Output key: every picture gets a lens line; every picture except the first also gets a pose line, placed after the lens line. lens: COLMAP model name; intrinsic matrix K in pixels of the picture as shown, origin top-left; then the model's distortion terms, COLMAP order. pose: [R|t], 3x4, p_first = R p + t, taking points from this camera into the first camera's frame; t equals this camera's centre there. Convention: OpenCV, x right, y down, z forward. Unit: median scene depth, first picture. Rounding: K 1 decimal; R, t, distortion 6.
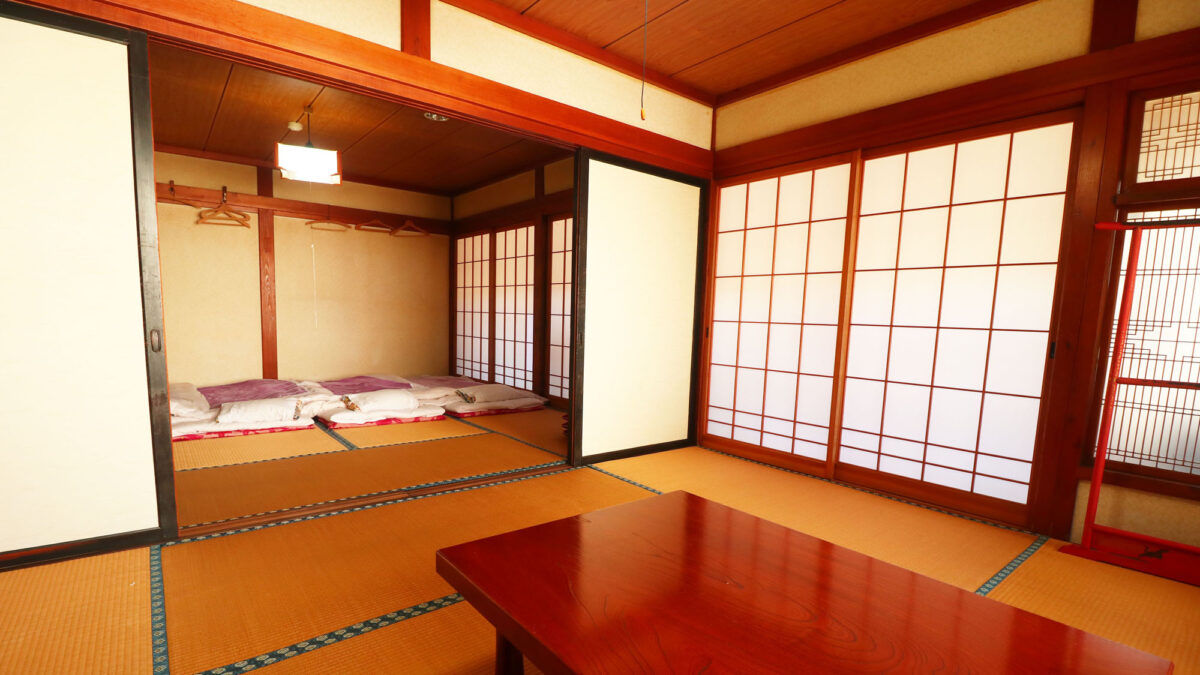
lens RADIAL K [[567.9, 0, 599.6], [0, 567.9, 374.6], [0, 0, 1]] dist [-0.000599, -0.000274]
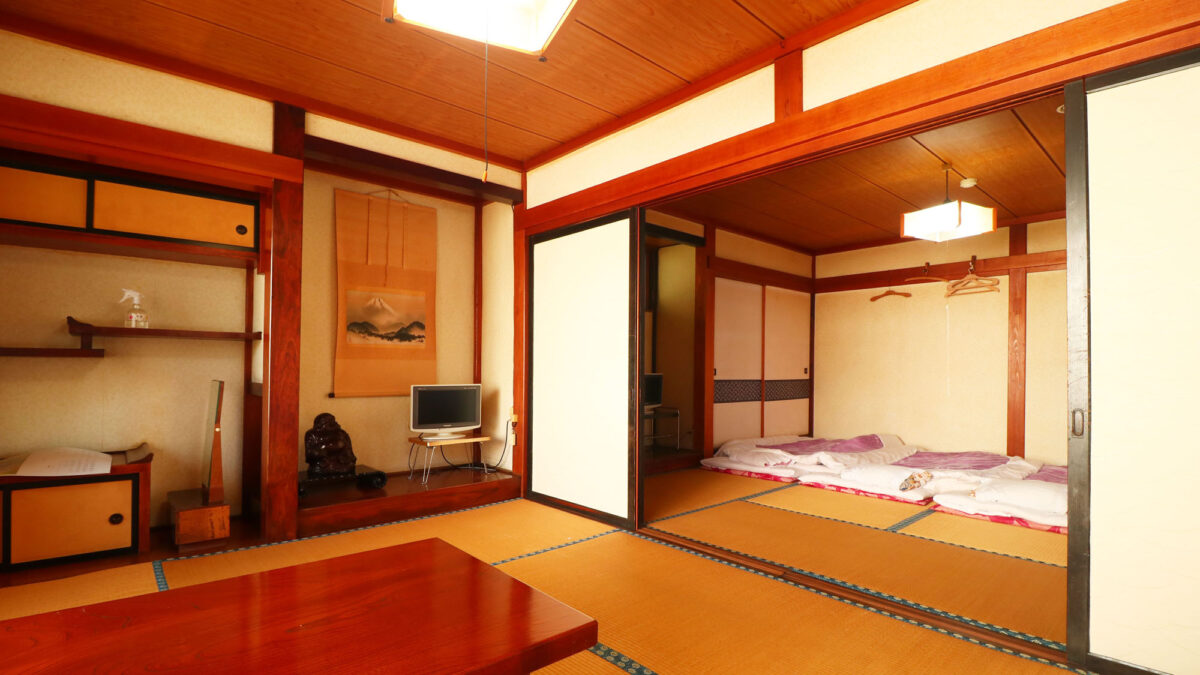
lens RADIAL K [[564.8, 0, 602.1], [0, 564.8, 357.9], [0, 0, 1]] dist [-0.001683, -0.000290]
pose [[0.065745, -0.047672, -0.996697, 0.358634], [-0.109015, 0.992536, -0.054664, -0.032849], [0.991864, 0.112249, 0.060057, 0.391535]]
